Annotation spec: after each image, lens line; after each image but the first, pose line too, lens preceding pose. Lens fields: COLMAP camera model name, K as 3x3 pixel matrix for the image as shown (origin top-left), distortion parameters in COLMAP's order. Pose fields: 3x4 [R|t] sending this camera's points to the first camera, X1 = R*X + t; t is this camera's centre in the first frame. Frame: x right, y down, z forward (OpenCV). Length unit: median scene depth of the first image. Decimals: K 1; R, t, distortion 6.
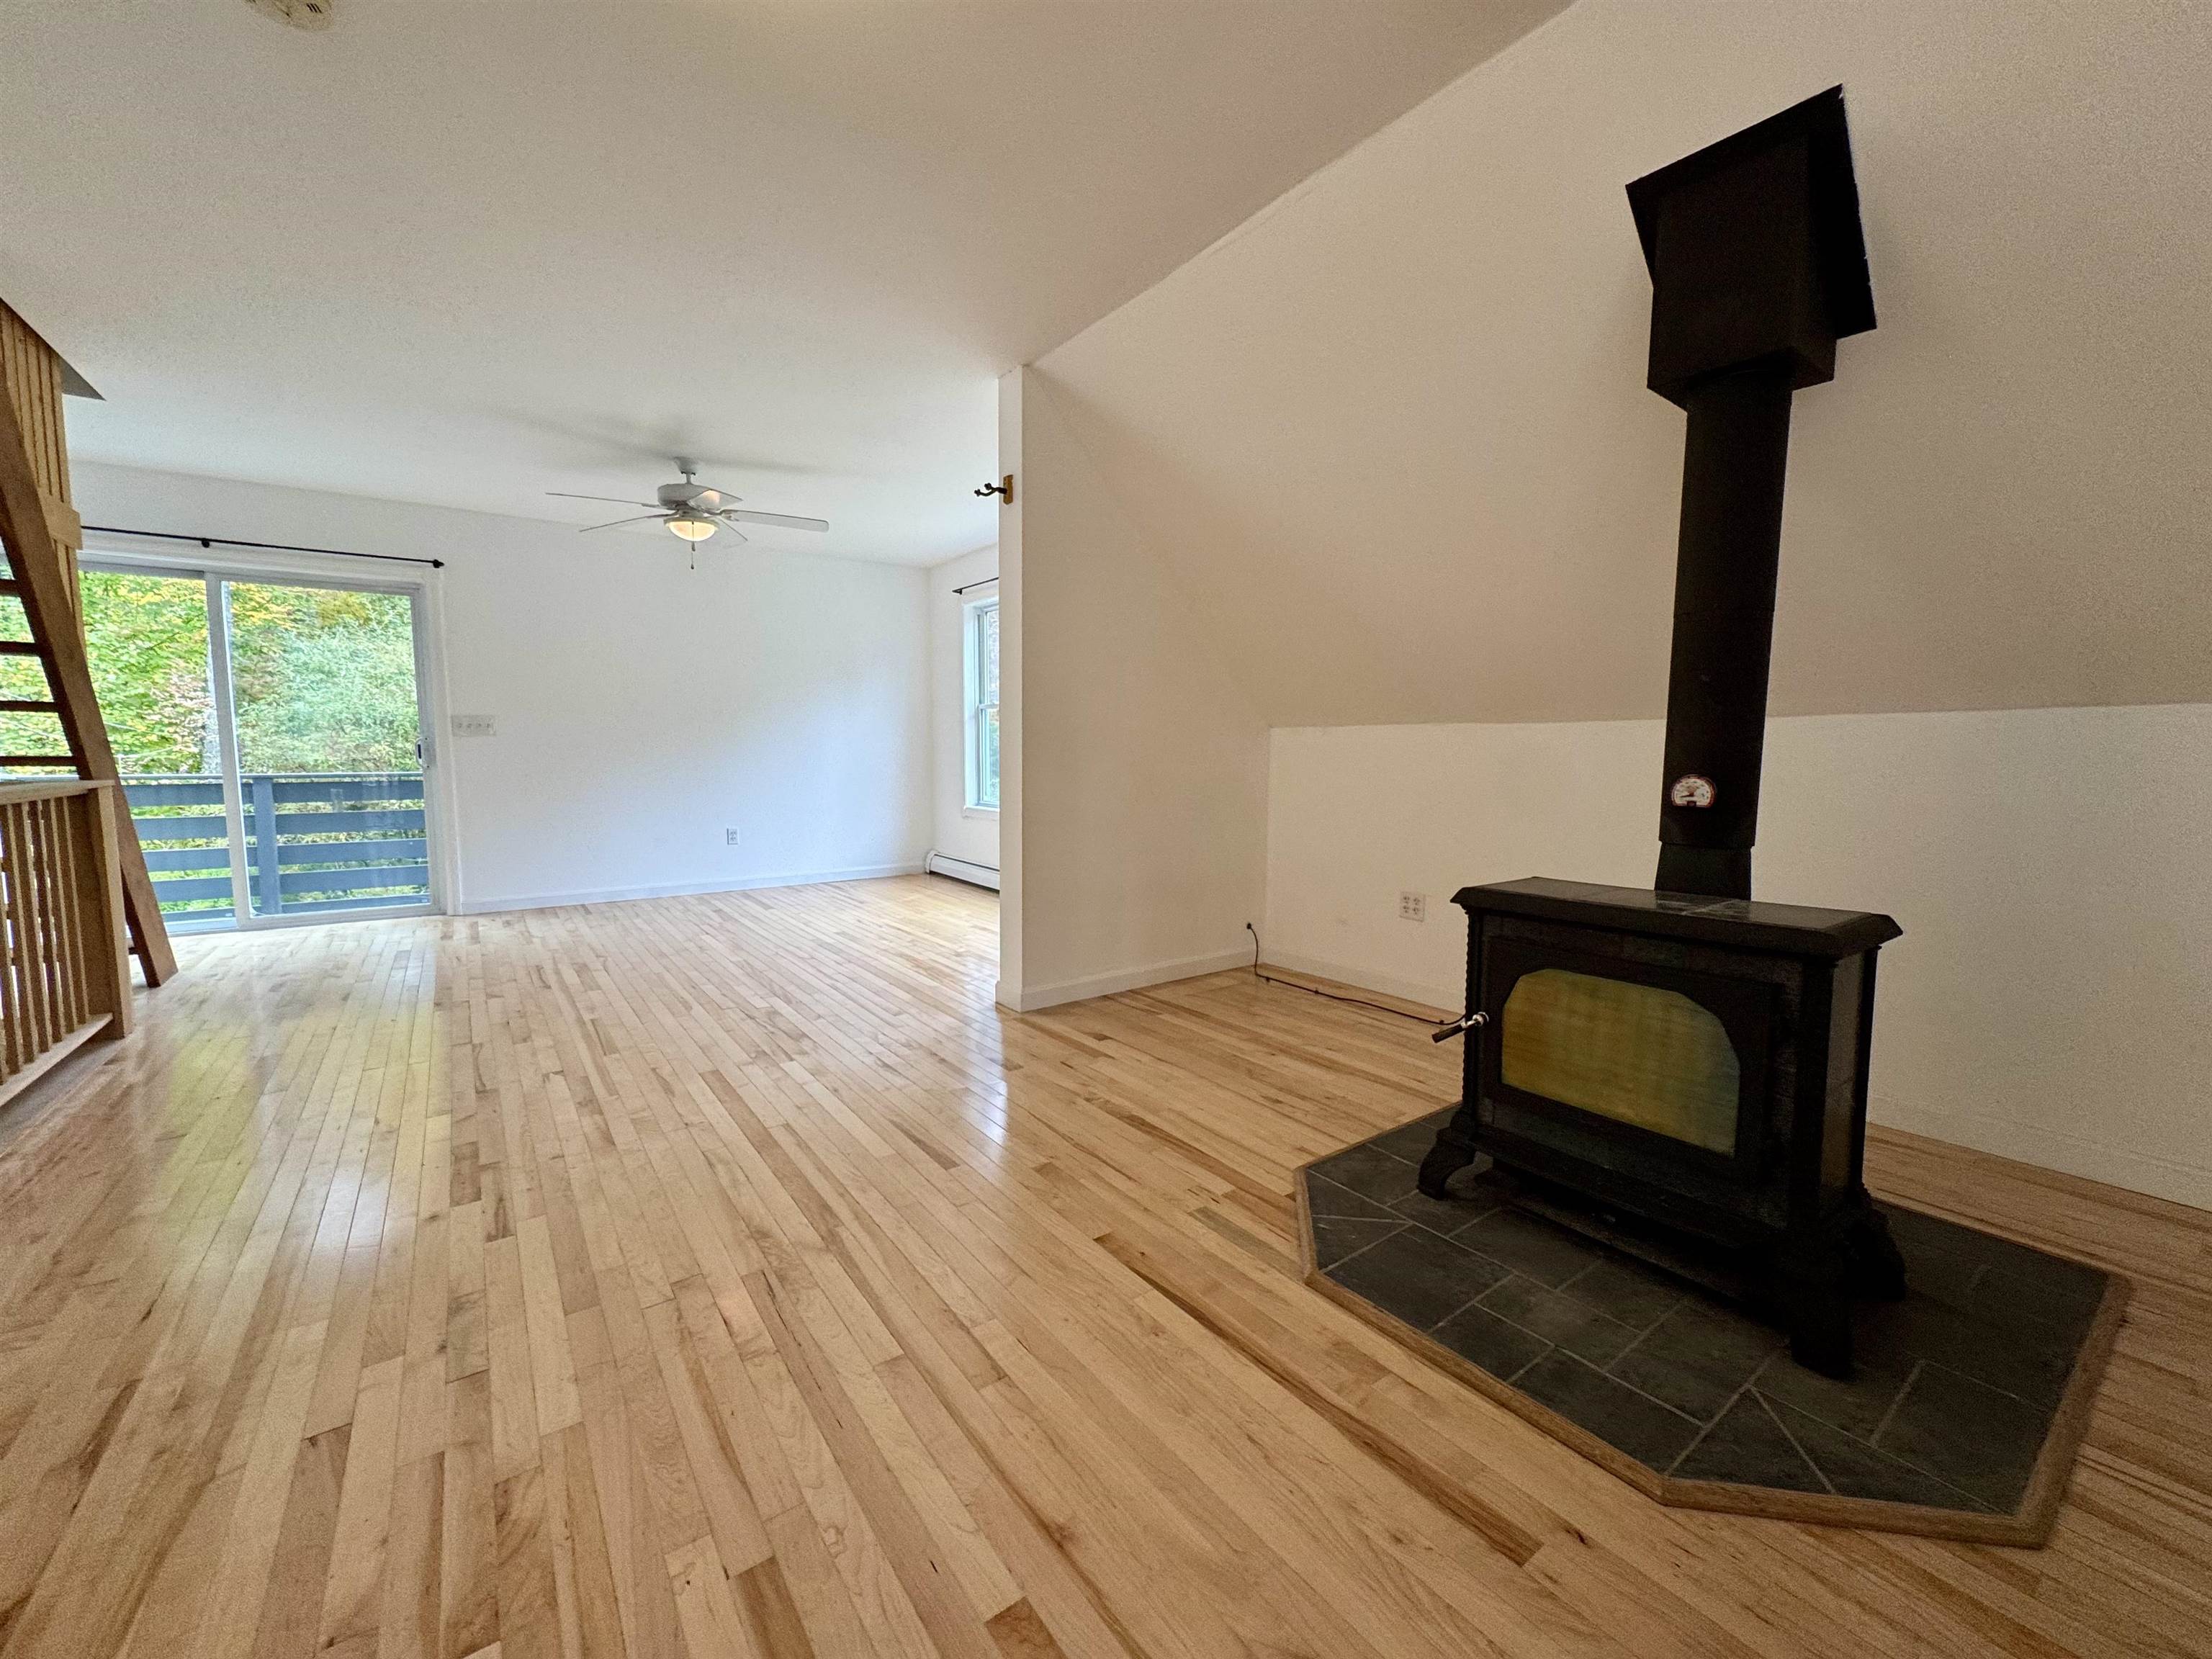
lens RADIAL K [[880.7, 0, 1107.4], [0, 880.7, 829.9], [0, 0, 1]] dist [-0.003376, -0.000289]
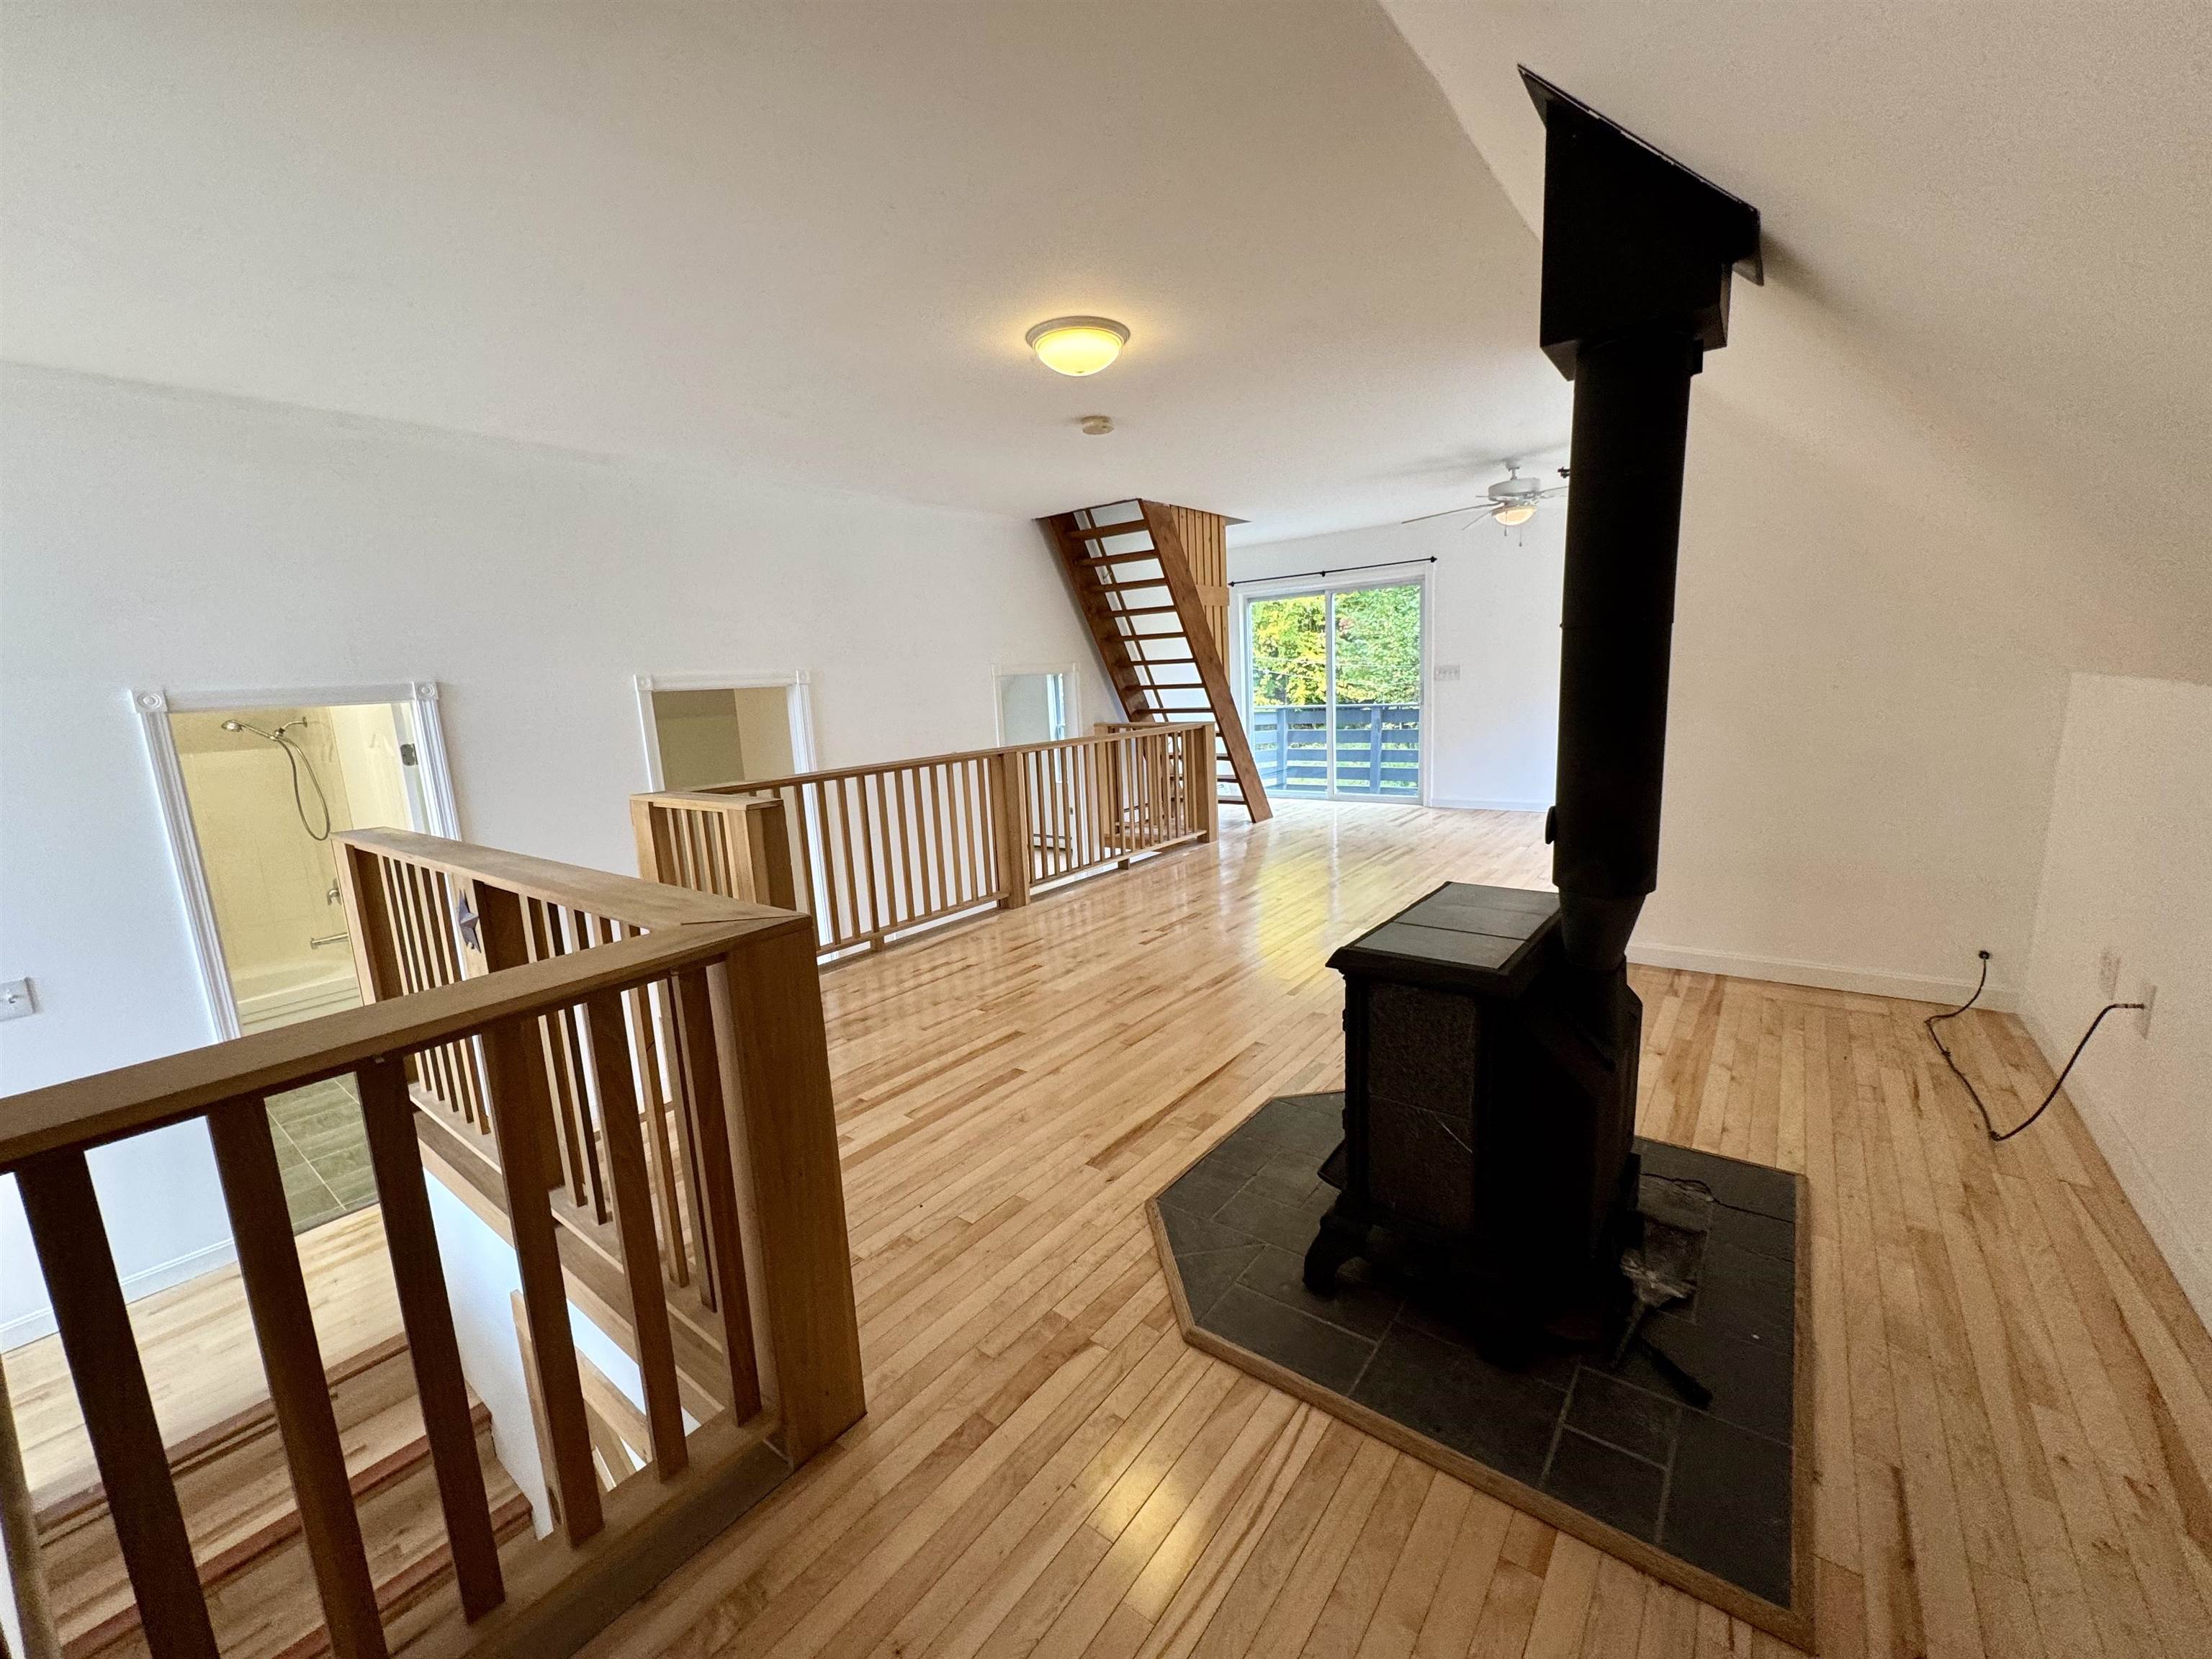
lens RADIAL K [[880.7, 0, 1116.6], [0, 880.7, 827.0], [0, 0, 1]] dist [-0.003376, -0.000289]
pose [[0.279835, 0.145894, -0.948898, 1.268337], [-0.032878, 0.989262, 0.142404, -0.145492], [0.959485, -0.008651, 0.281627, 0.254393]]
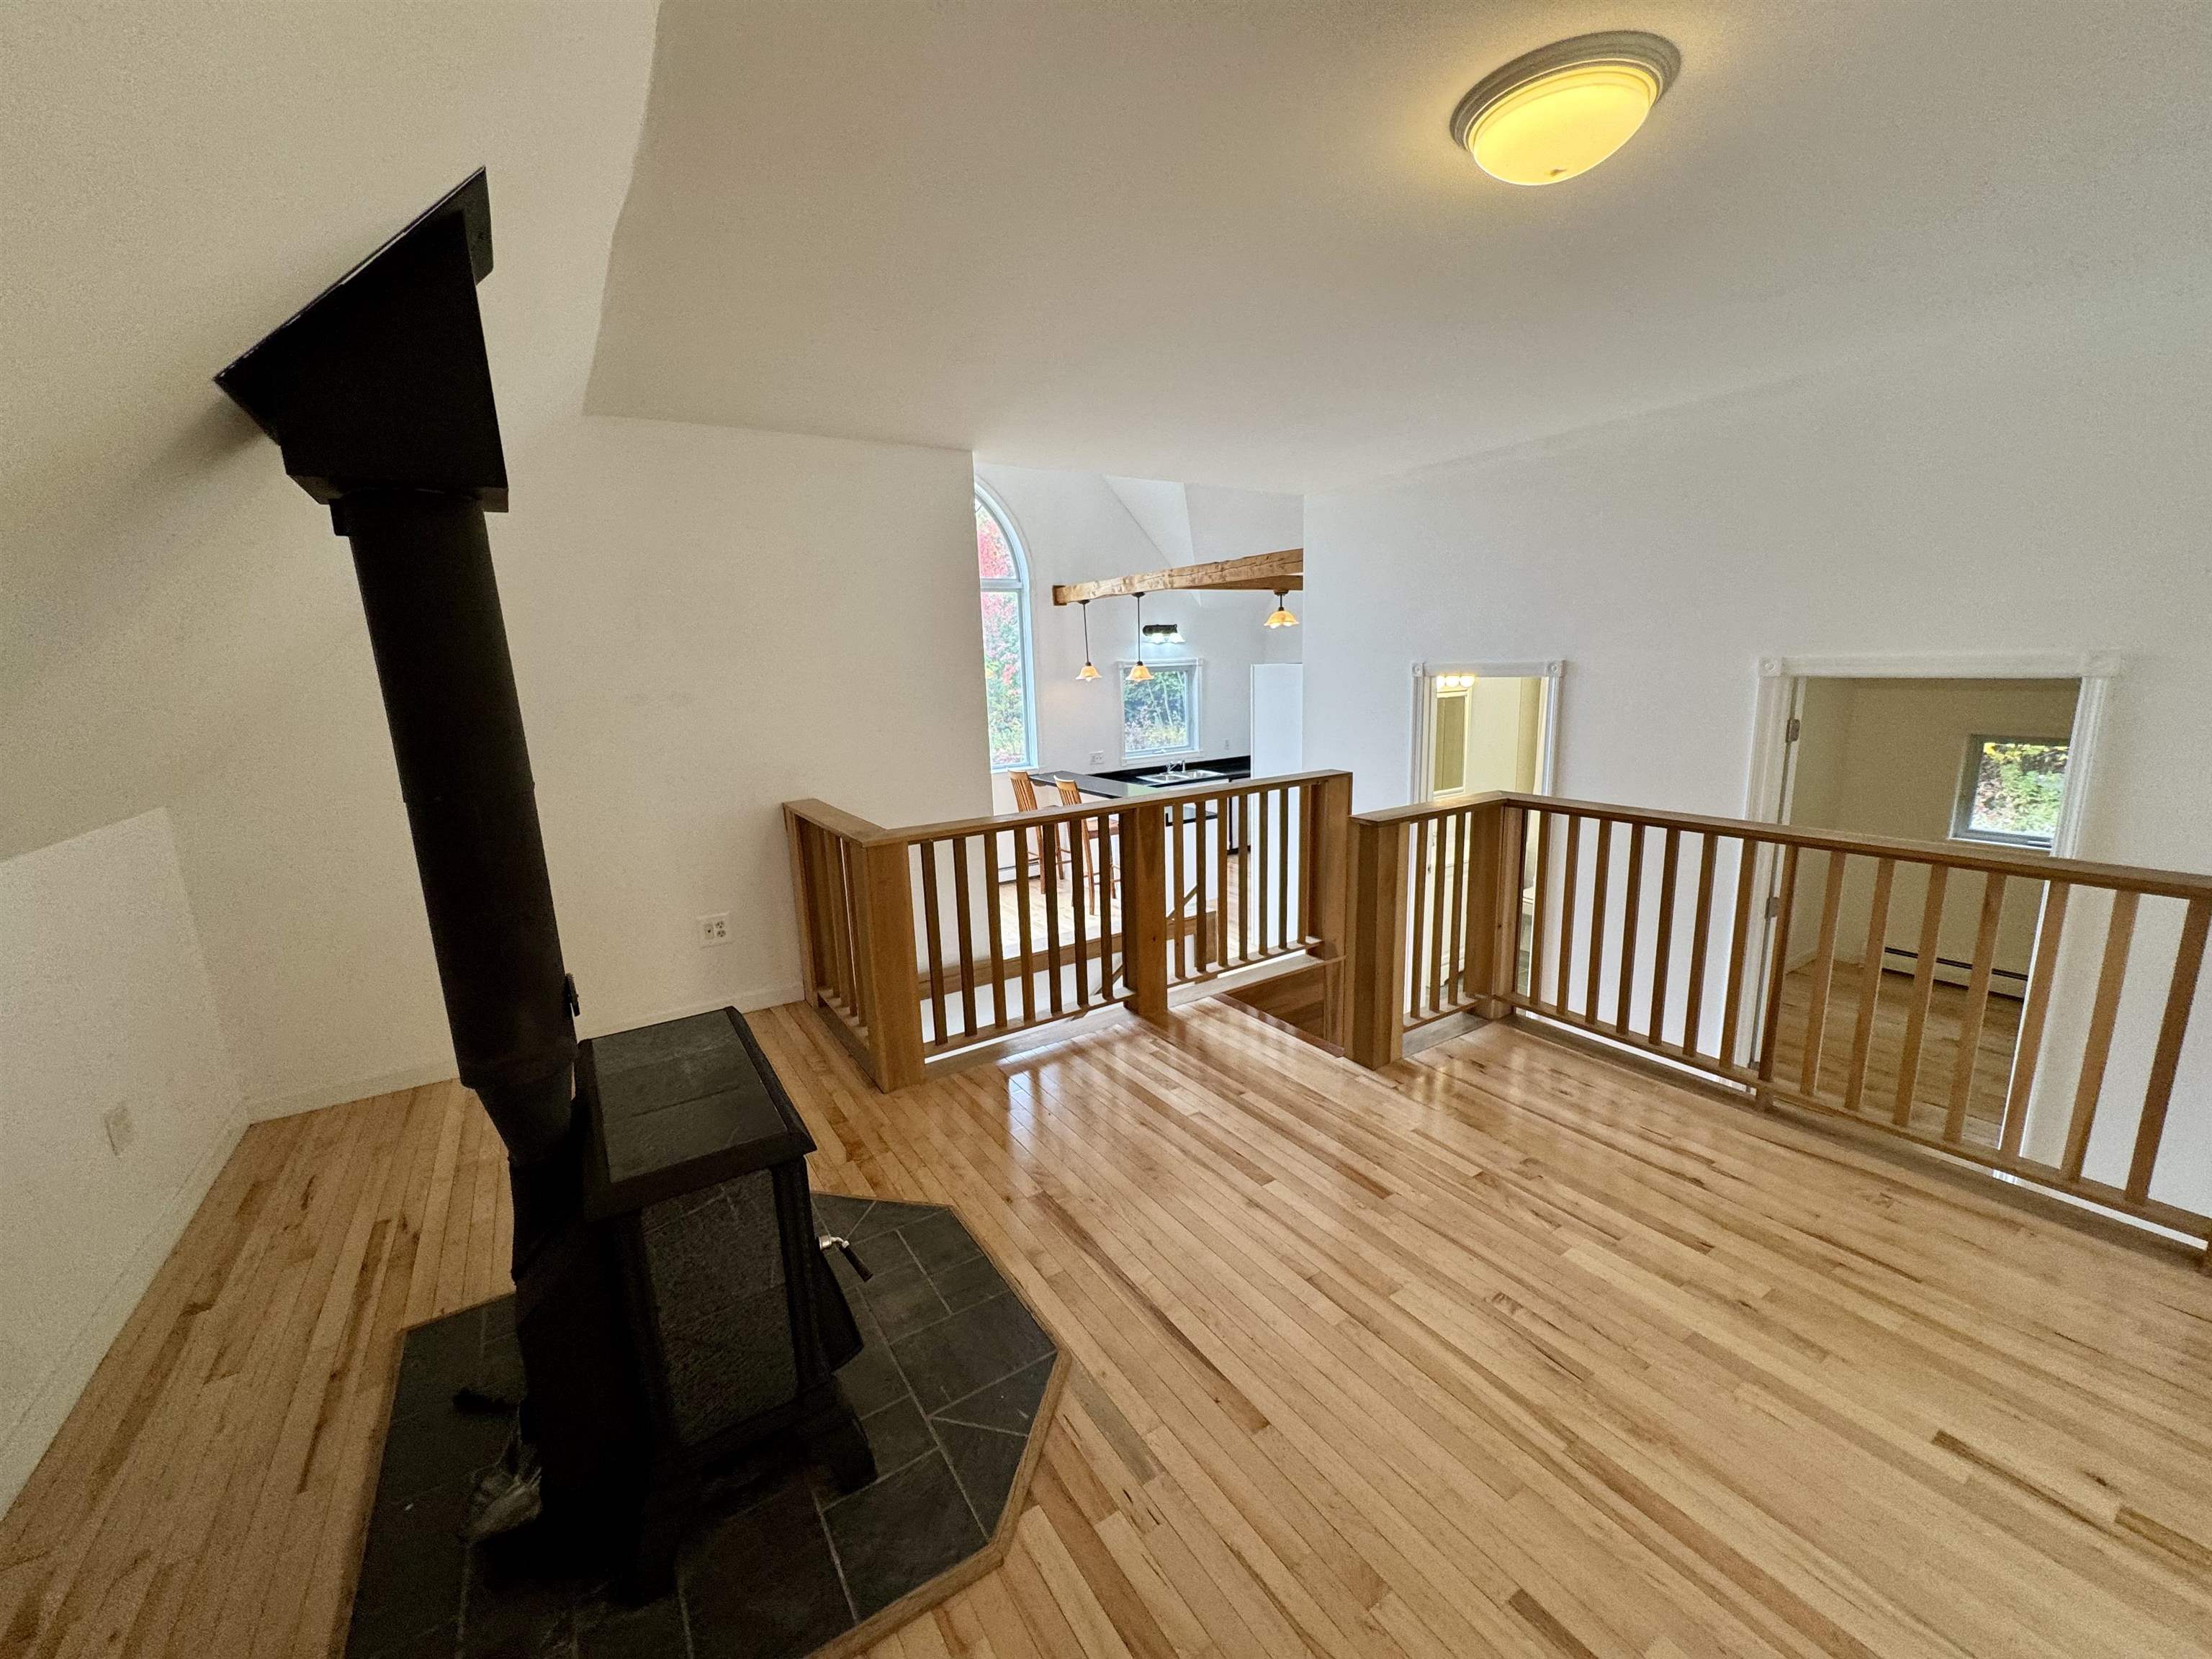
lens RADIAL K [[880.7, 0, 1094.1], [0, 880.7, 822.7], [0, 0, 1]] dist [-0.003376, -0.000289]
pose [[-0.996364, 0.019754, 0.082872, 0.071855], [0.041482, 0.962135, 0.269399, -0.367744], [-0.074413, 0.271857, -0.959456, 1.549061]]
